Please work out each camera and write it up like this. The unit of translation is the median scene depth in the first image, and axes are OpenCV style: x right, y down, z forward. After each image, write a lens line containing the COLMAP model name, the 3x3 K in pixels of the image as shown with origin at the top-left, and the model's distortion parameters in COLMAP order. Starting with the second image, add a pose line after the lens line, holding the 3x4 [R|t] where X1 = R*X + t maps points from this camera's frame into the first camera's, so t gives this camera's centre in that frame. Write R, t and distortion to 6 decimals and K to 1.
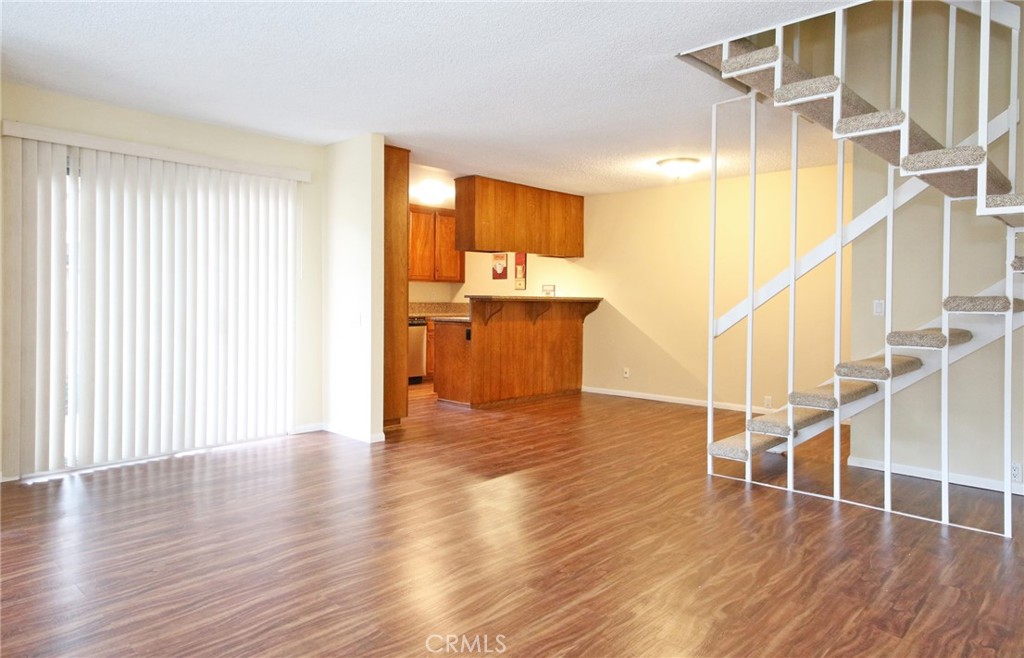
lens RADIAL K [[636.6, 0, 482.6], [0, 636.6, 309.5], [0, 0, 1]] dist [0.025241, 0.003538]
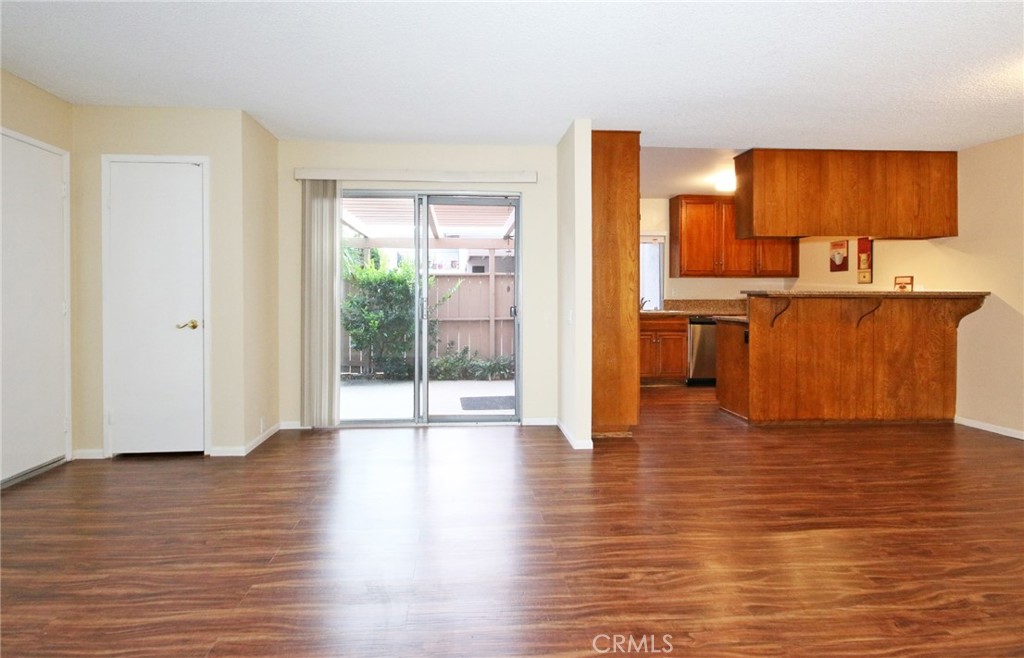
lens RADIAL K [[518.3, 0, 459.6], [0, 518.3, 294.9], [0, 0, 1]] dist [0.002694, -0.002858]
pose [[0.747003, -0.007870, -0.664774, 0.136072], [-0.005645, 0.999819, -0.018179, -0.001987], [0.664797, 0.017333, 0.746823, 0.204298]]
